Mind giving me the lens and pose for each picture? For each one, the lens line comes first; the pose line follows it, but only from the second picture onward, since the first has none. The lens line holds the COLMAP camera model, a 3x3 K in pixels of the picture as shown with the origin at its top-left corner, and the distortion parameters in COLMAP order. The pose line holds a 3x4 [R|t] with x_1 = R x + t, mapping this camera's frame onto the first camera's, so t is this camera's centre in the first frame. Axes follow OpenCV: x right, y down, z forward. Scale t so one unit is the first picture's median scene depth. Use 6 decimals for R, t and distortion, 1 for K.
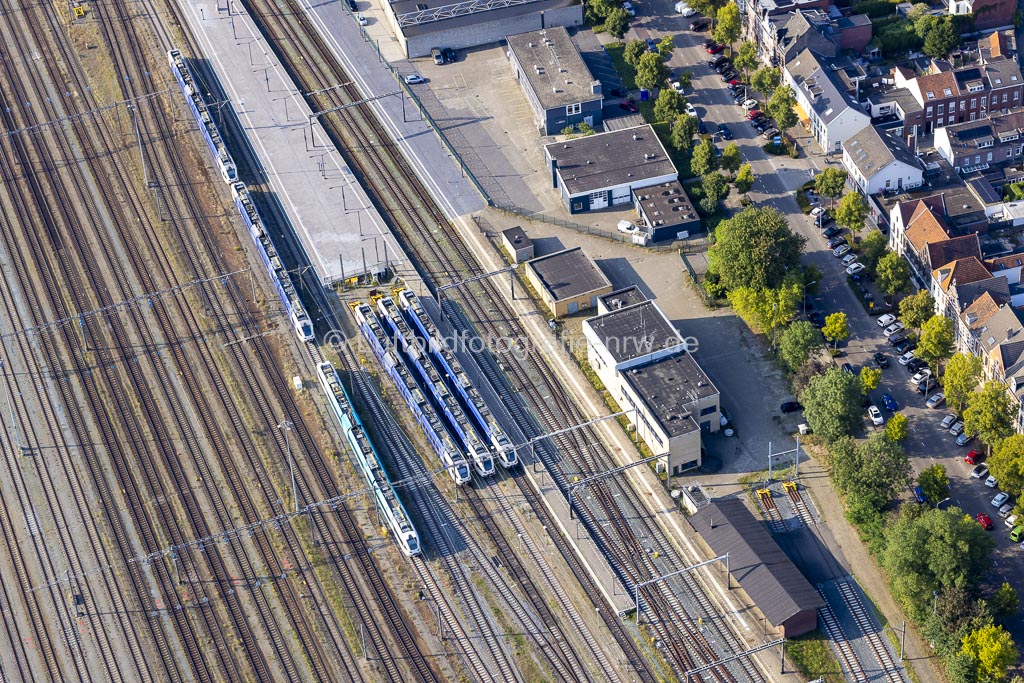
lens RADIAL K [[2463.3, 0, 512.0], [0, 2463.3, 341.5], [0, 0, 1]] dist [-0.196525, 0.383679]
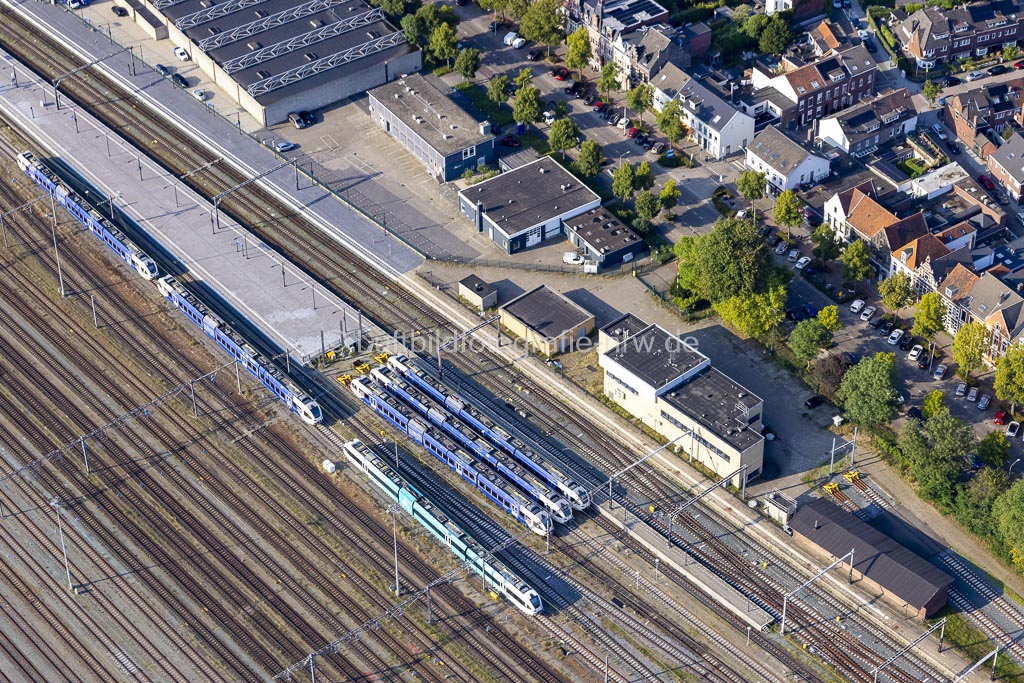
lens RADIAL K [[2344.4, 0, 512.0], [0, 2344.4, 341.5], [0, 0, 1]] dist [-0.154716, 0.167205]
pose [[0.943520, -0.166323, 0.286541, -0.257409], [0.167182, 0.985688, 0.021648, -0.037289], [-0.286041, 0.027480, 0.957823, 0.078503]]
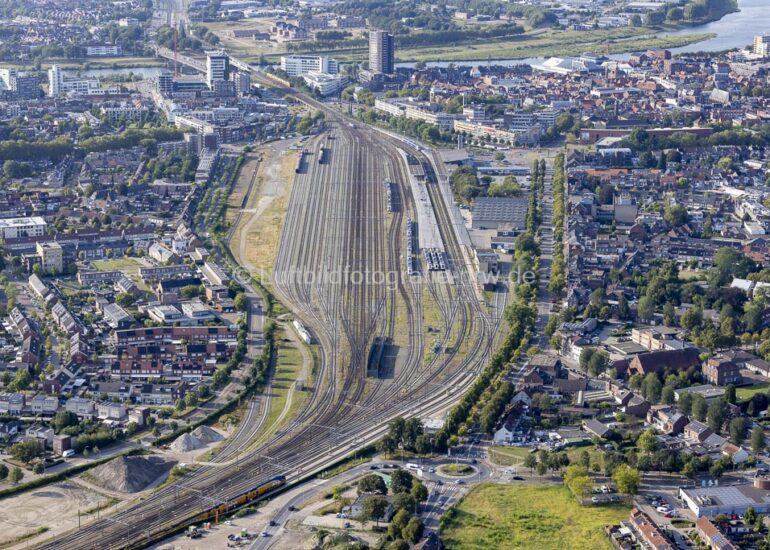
lens RADIAL K [[1843.7, 0, 385.0], [0, 1843.7, 275.0], [0, 0, 1]] dist [-0.099989, -0.251353]
pose [[0.935013, 0.151833, -0.320464, 0.756979], [-0.269749, 0.891143, -0.364828, 1.020543], [0.230186, 0.427564, 0.874187, -1.402501]]
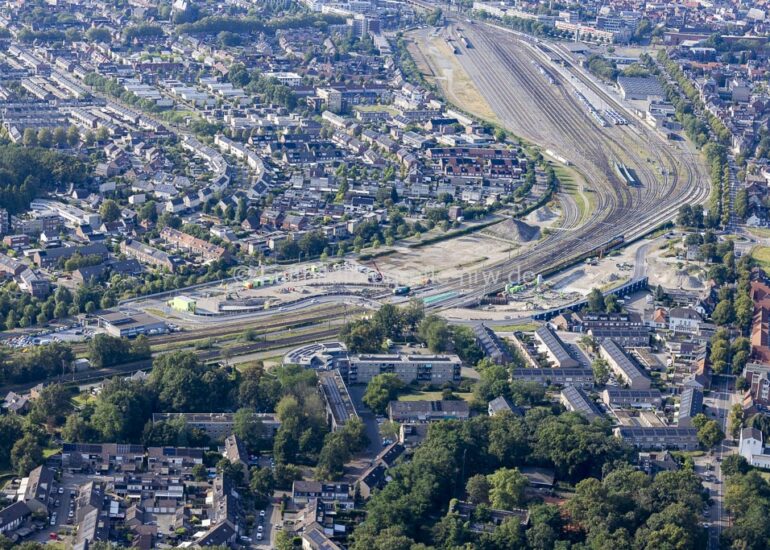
lens RADIAL K [[1843.7, 0, 385.0], [0, 1843.7, 275.0], [0, 0, 1]] dist [-0.099989, -0.251353]
pose [[0.951185, 0.200217, -0.234862, 0.429976], [-0.275628, 0.893463, -0.354617, 1.620407], [0.138840, 0.402040, 0.905034, -2.140867]]
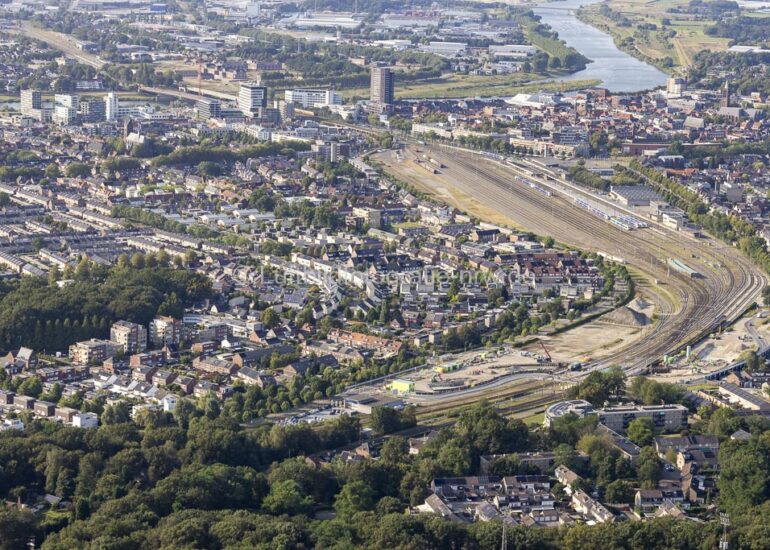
lens RADIAL K [[2182.8, 0, 472.3], [0, 2182.8, 275.3], [0, 0, 1]] dist [0.029187, 0.505331]
pose [[0.989206, 0.123196, -0.079342, 0.011112], [-0.146069, 0.872120, -0.466980, 2.122189], [0.011666, 0.473529, 0.880701, -2.753197]]
